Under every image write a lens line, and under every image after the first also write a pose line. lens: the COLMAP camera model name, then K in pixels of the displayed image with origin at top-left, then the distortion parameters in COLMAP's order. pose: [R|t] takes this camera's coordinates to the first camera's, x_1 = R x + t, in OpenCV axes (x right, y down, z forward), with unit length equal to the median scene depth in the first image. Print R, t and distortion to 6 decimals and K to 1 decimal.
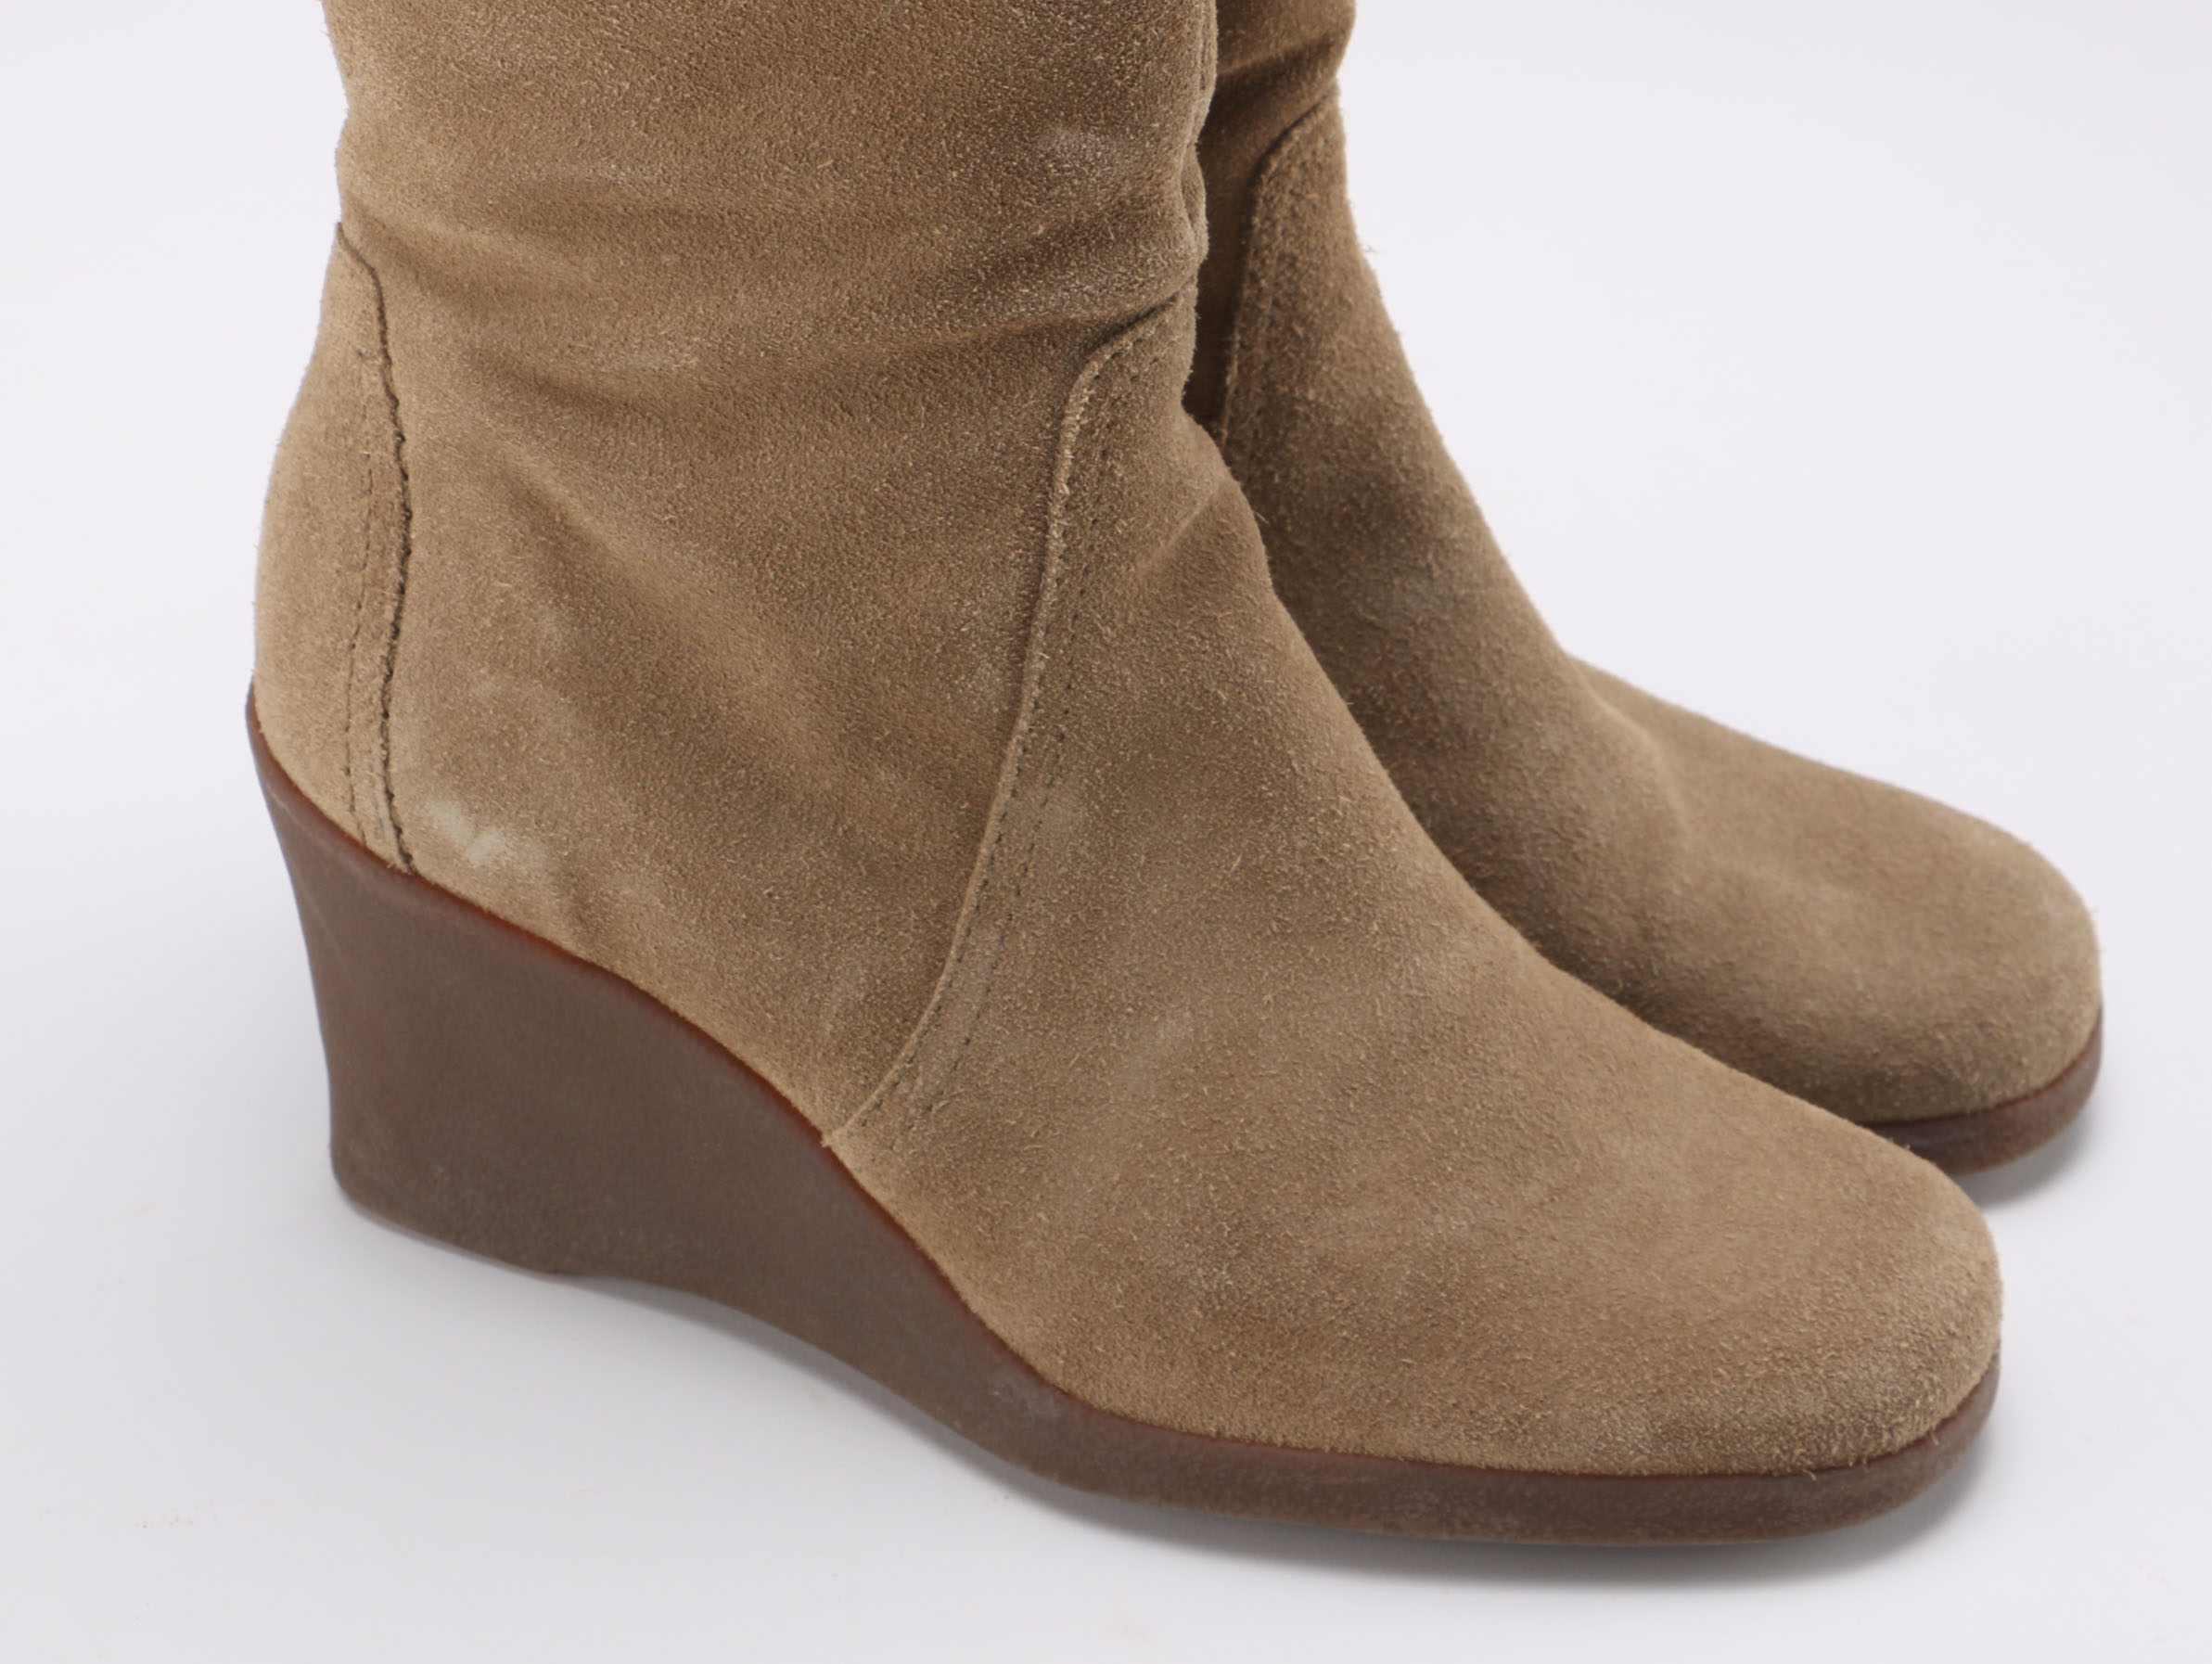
lens RADIAL K [[6056.9, 0, 1106.6], [0, 6056.9, 722.6], [0, 0, 1]] dist [0.083347, -0.597161]
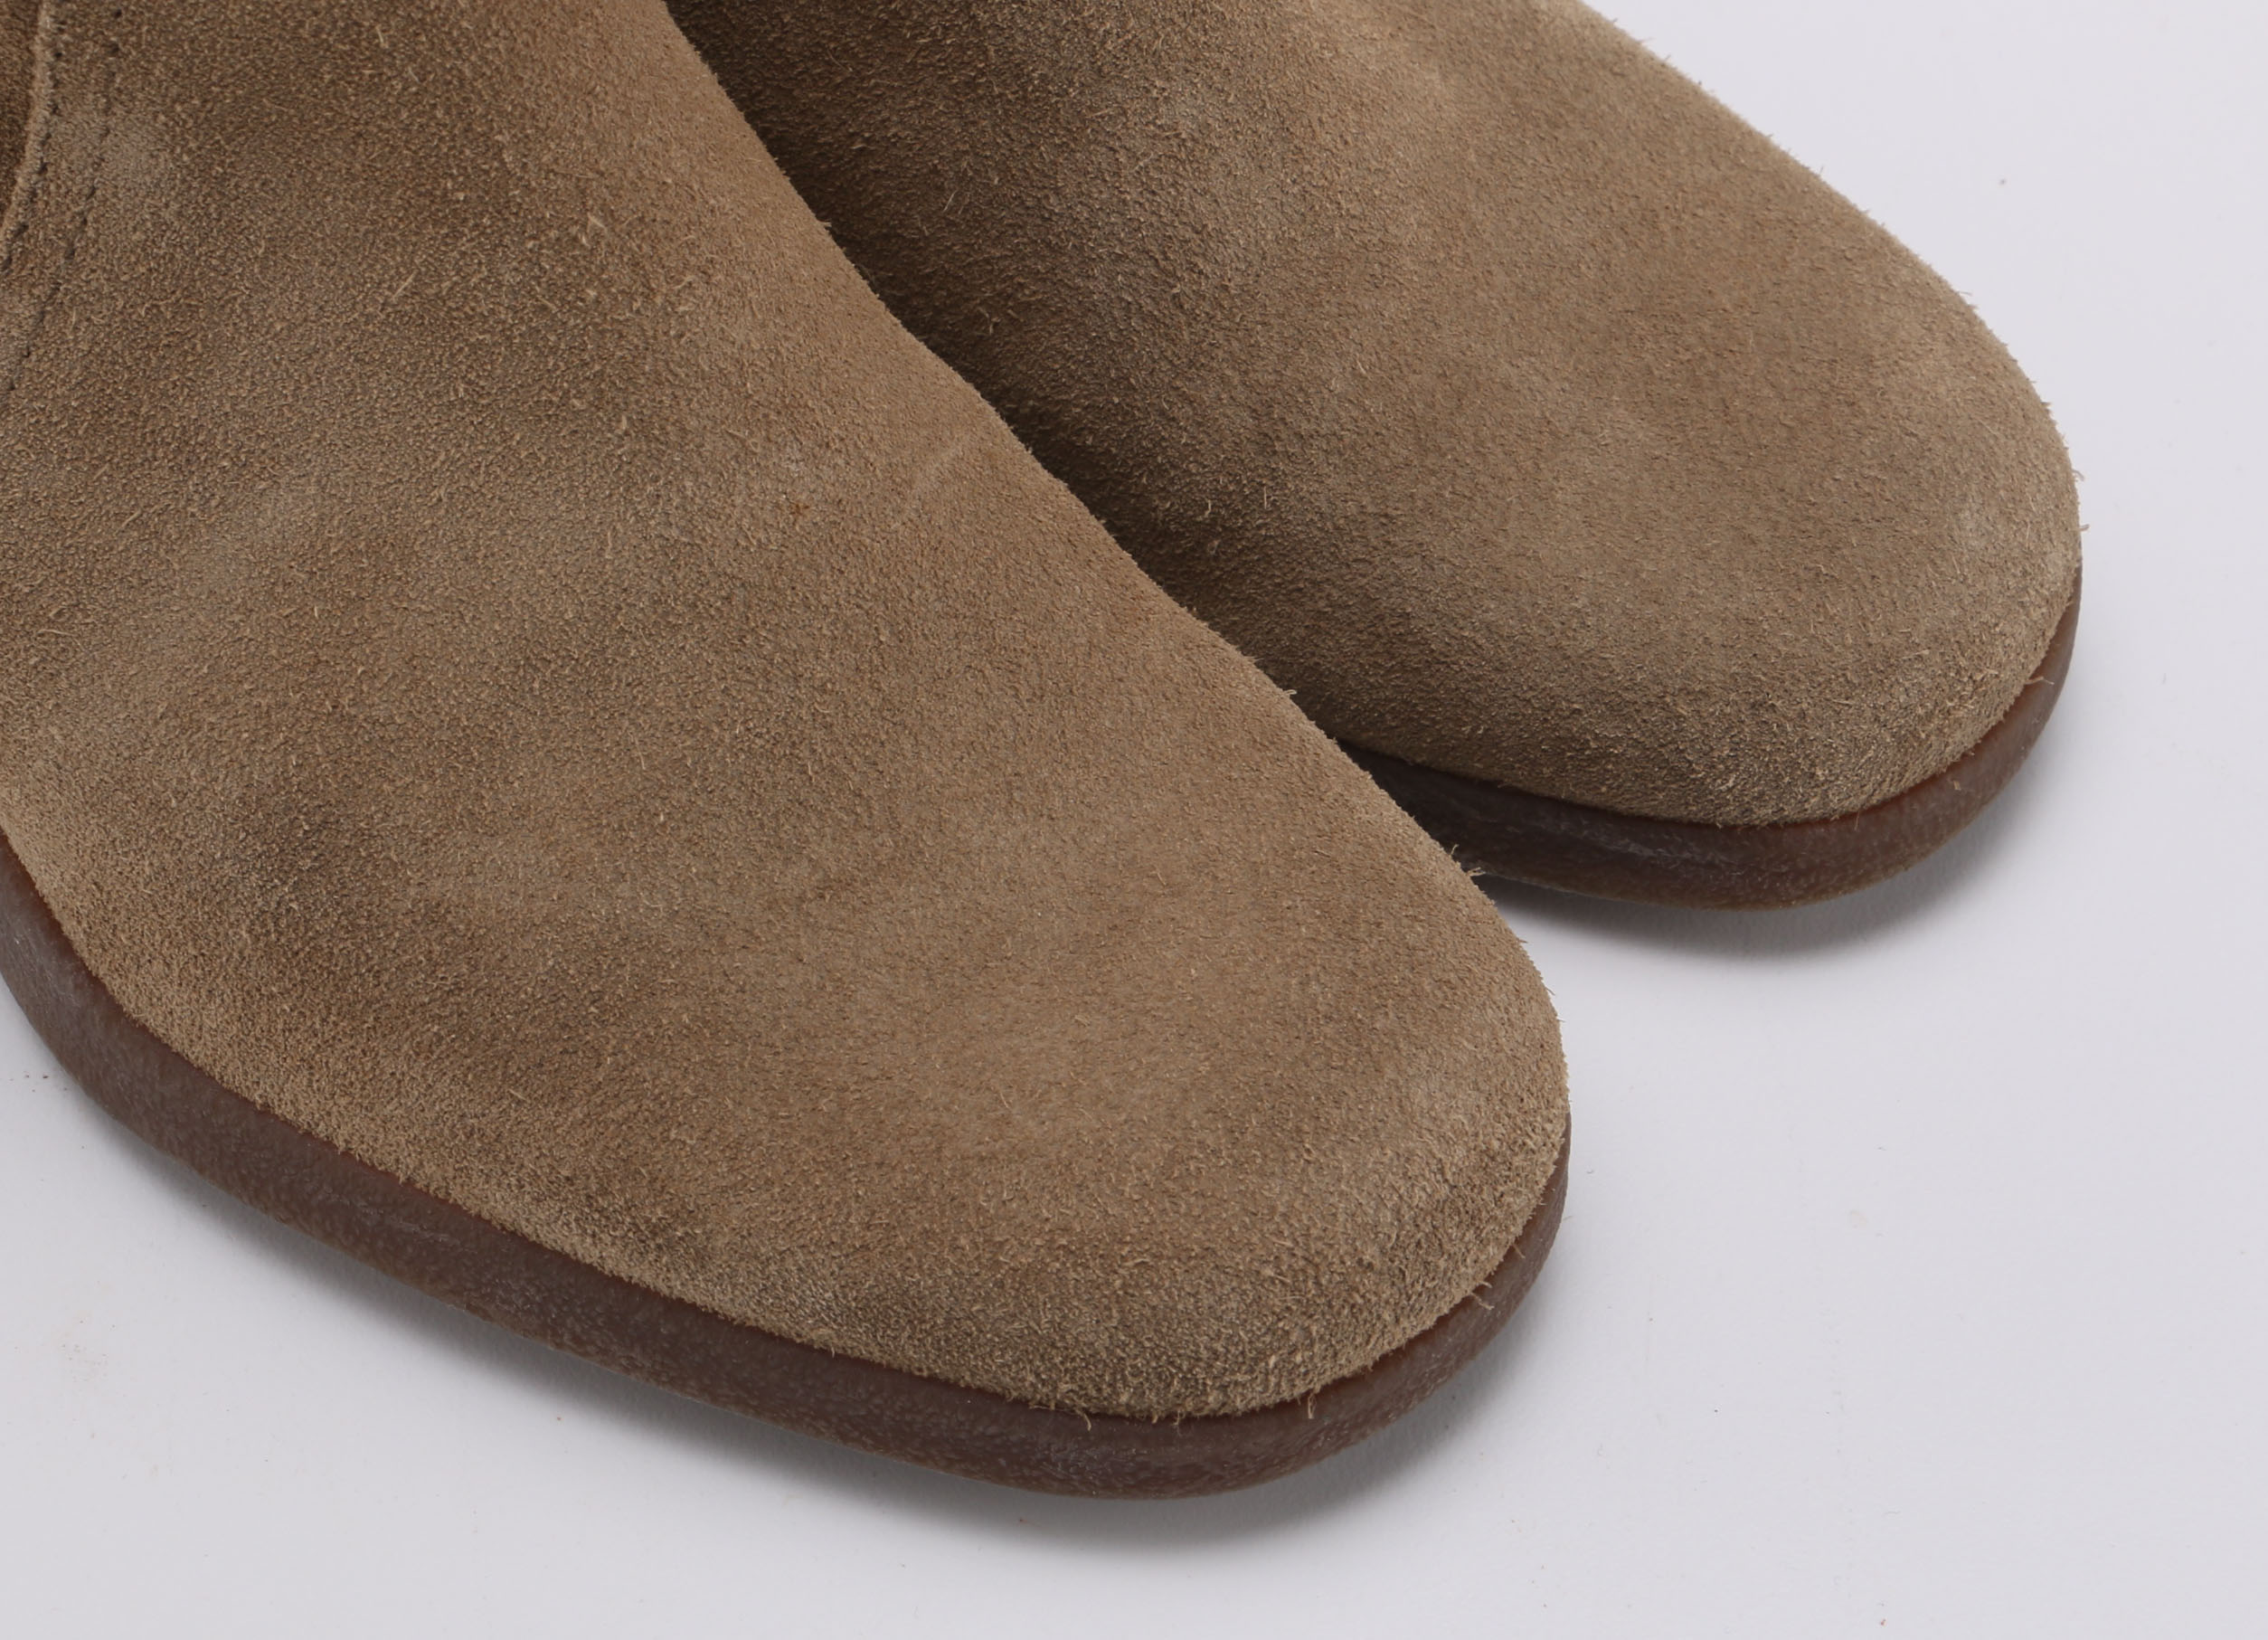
lens RADIAL K [[6784.7, 0, 843.9], [0, 6784.7, 818.7], [0, 0, 1]] dist [0.062061, 1.017728]
pose [[0.935019, 0.253318, -0.248132, 0.251968], [-0.174079, 0.937546, 0.301170, -0.144501], [0.308927, -0.238405, 0.920721, 0.350969]]
